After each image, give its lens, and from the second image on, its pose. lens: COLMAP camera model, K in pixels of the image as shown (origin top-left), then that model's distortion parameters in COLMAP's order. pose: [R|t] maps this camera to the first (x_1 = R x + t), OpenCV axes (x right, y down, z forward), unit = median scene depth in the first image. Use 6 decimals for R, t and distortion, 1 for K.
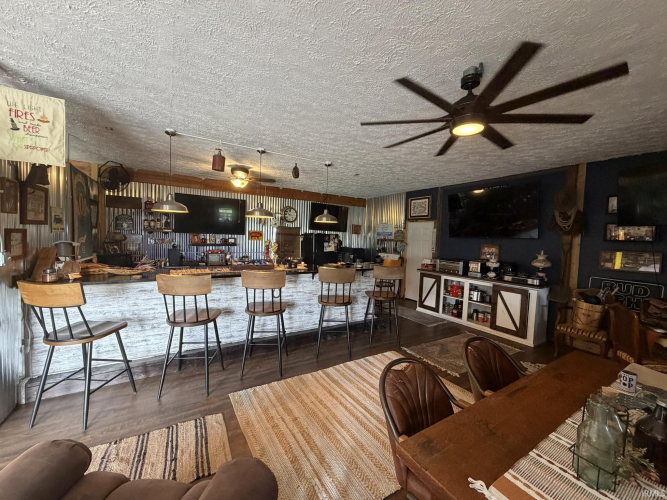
lens RADIAL K [[267.4, 0, 333.5], [0, 267.4, 250.0], [0, 0, 1]] dist [0.000908, 0.000177]
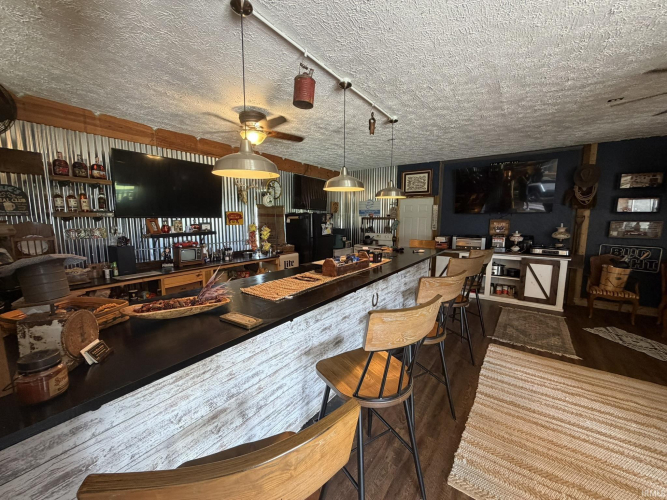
lens RADIAL K [[267.4, 0, 333.5], [0, 267.4, 250.0], [0, 0, 1]] dist [0.000908, 0.000177]
pose [[0.921414, -0.078412, 0.380588, -0.433419], [0.047511, 0.994814, 0.089936, -0.027952], [-0.385666, -0.064787, 0.920361, 0.305148]]
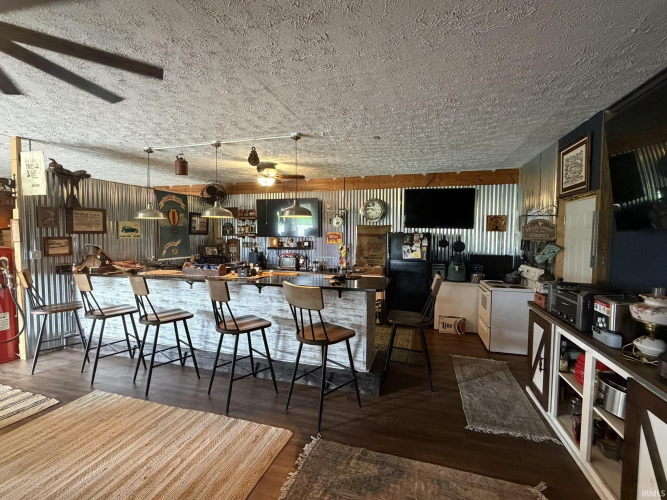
lens RADIAL K [[306.8, 0, 333.5], [0, 306.8, 250.0], [0, 0, 1]] dist [-0.000550, -0.000032]
pose [[0.662433, 0.005931, -0.749098, 0.588088], [-0.020407, 0.999740, -0.010130, -0.006930], [0.748843, 0.021997, 0.662382, 0.470751]]
